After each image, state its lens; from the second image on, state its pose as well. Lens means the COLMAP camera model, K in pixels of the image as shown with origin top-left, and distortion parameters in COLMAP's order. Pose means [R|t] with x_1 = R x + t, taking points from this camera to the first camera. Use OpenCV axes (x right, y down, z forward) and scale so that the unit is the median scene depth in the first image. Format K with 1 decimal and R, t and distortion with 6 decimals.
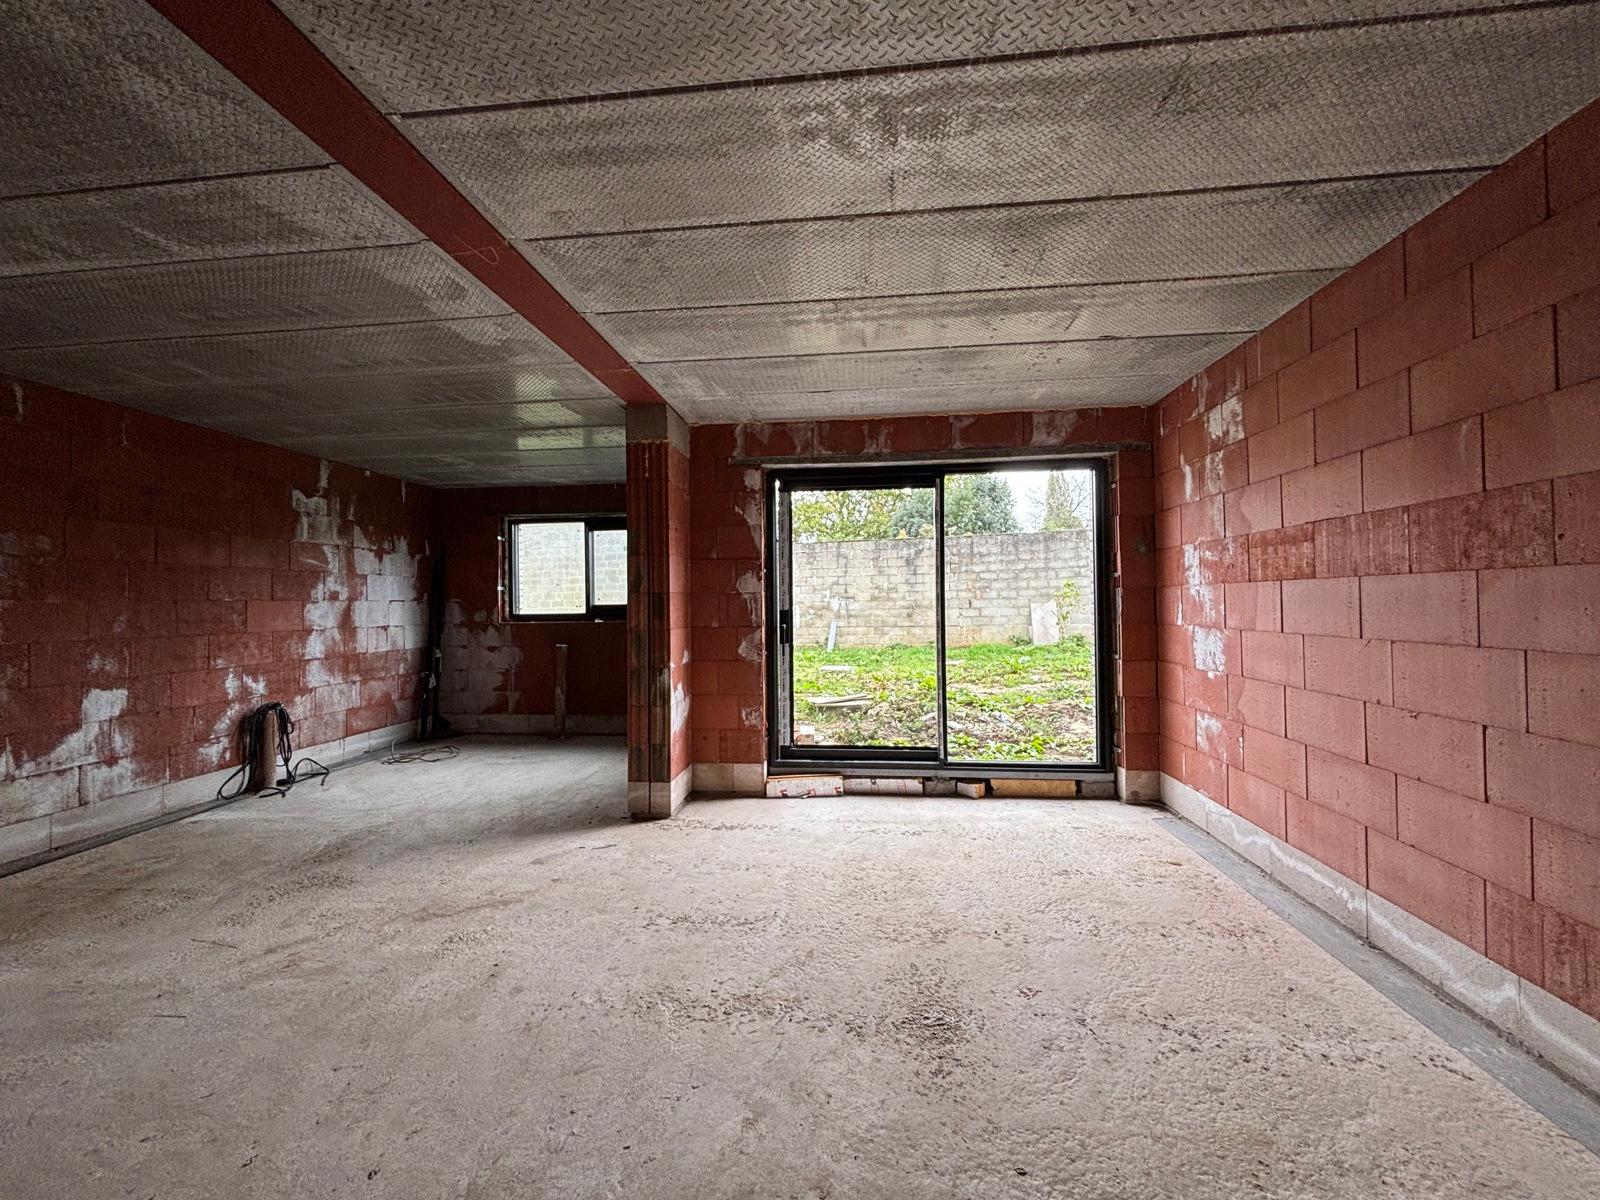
lens RADIAL K [[641.4, 0, 796.2], [0, 641.4, 594.6], [0, 0, 1]] dist [0.000654, -0.000630]
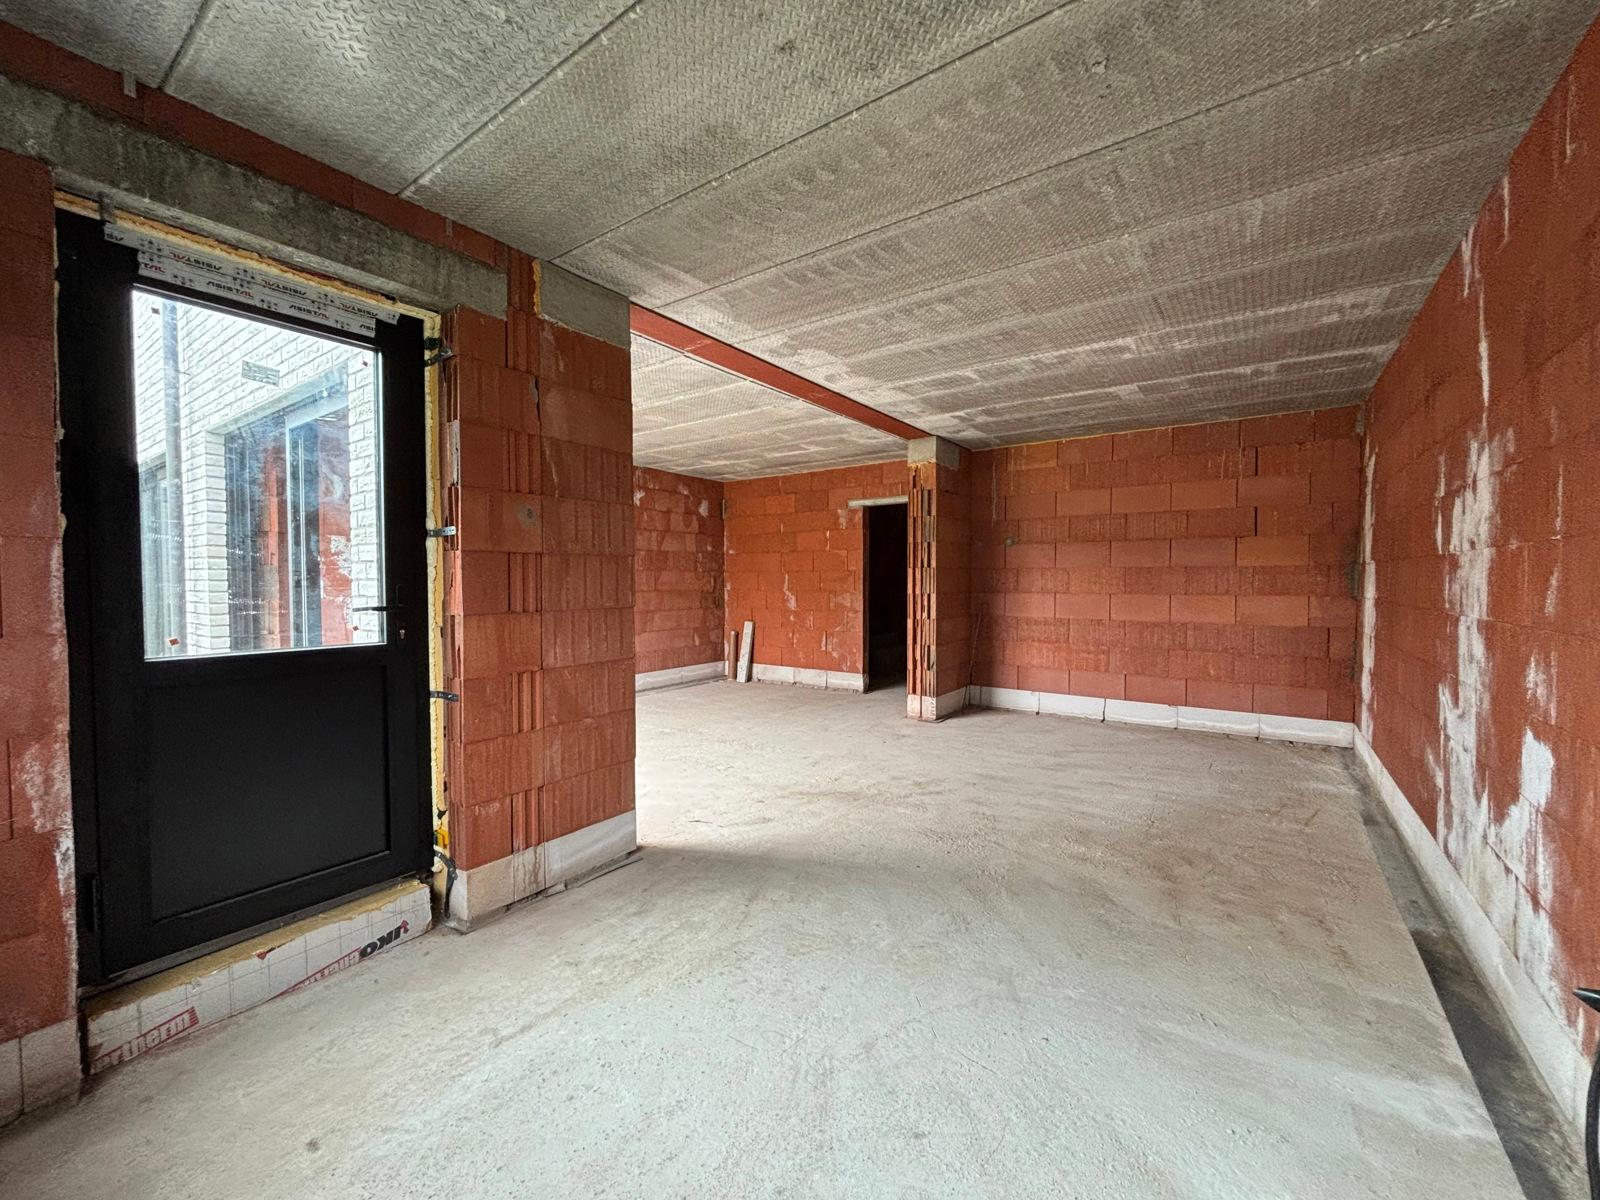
lens RADIAL K [[639.3, 0, 800.1], [0, 639.3, 591.6], [0, 0, 1]] dist [0.000931, -0.000516]
pose [[-0.868969, 0.004688, 0.494844, -0.780207], [0.006113, 0.999981, 0.001261, 0.036980], [-0.494828, 0.004121, -0.868981, 1.512471]]
